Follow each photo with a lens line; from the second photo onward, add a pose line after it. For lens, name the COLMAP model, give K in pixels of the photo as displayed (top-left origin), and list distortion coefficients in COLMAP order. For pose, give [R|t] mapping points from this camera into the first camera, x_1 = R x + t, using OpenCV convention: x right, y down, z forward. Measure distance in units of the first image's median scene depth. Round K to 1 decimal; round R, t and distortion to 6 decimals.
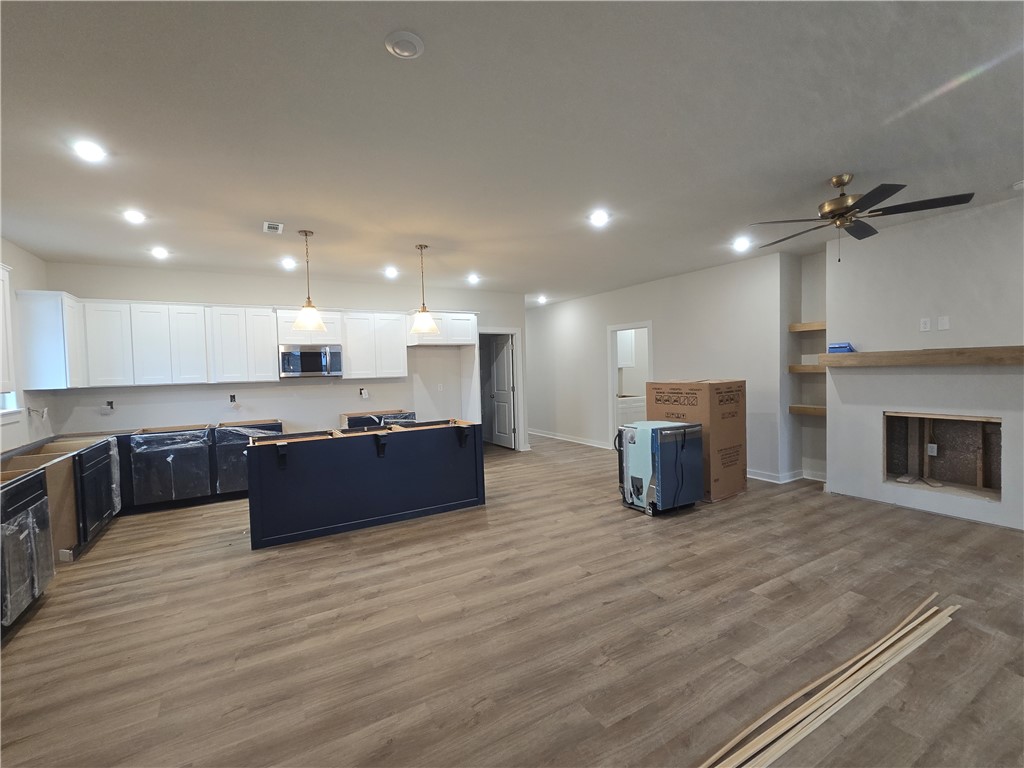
lens RADIAL K [[457.3, 0, 510.7], [0, 457.3, 388.5], [0, 0, 1]] dist [-0.008544, 0.004563]
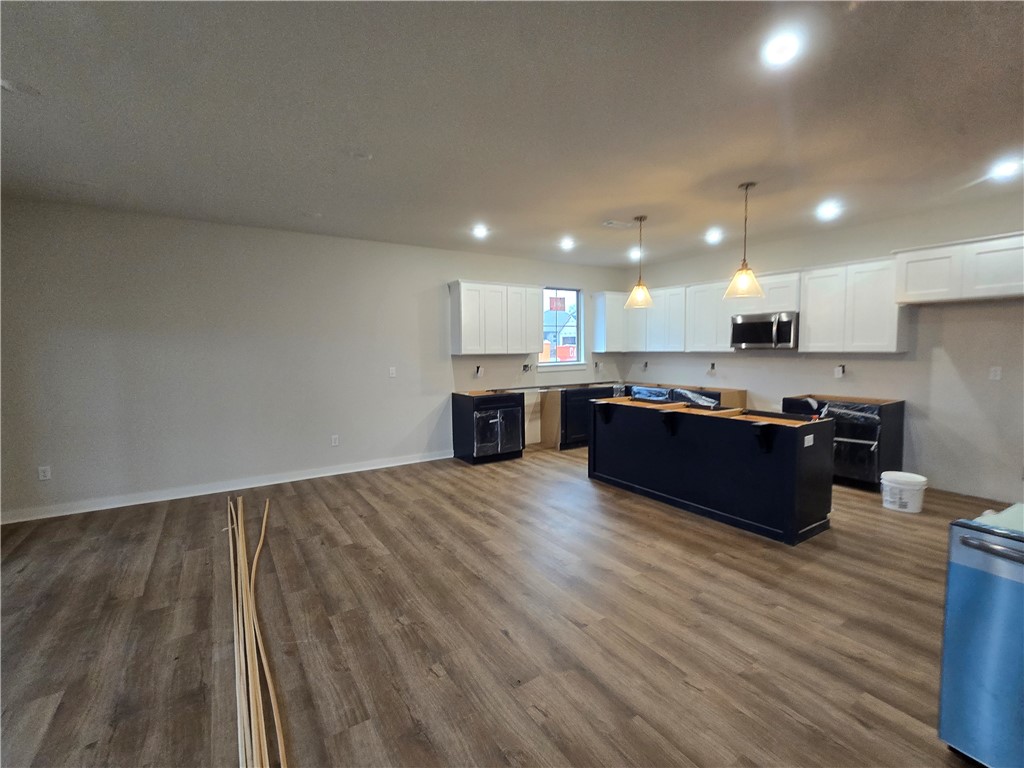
lens RADIAL K [[457.3, 0, 510.7], [0, 457.3, 379.9], [0, 0, 1]] dist [-0.008544, 0.004563]
pose [[0.040538, 0.095303, -0.994623, 0.643636], [-0.036654, 0.994913, 0.093837, -0.042129], [0.998505, 0.032653, 0.043825, 0.622615]]
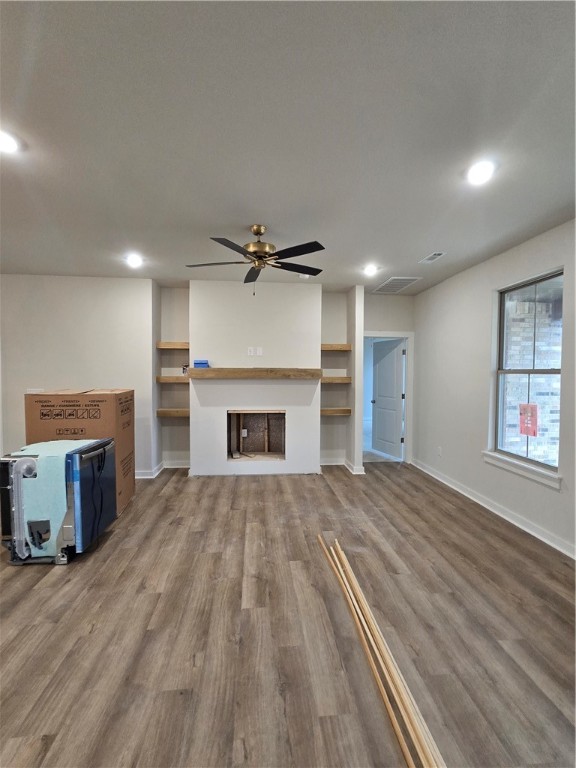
lens RADIAL K [[343.0, 0, 288.6], [0, 343.0, 382.7], [0, 0, 1]] dist [-0.008544, 0.004563]
pose [[0.421132, 0.001470, 0.906998, -0.066274], [0.022173, 0.999683, -0.011916, -0.019119], [-0.906728, 0.025129, 0.420966, 0.398935]]
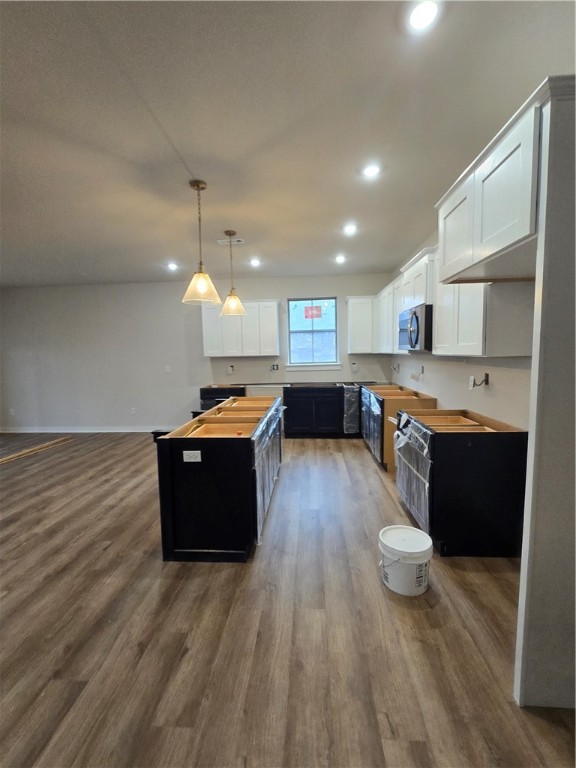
lens RADIAL K [[343.0, 0, 279.2], [0, 343.0, 384.4], [0, 0, 1]] dist [-0.008544, 0.004563]
pose [[-0.569842, 0.117565, -0.813301, 0.242928], [0.001104, 0.989822, 0.142308, -0.071812], [0.821754, 0.080195, -0.564172, 1.573410]]
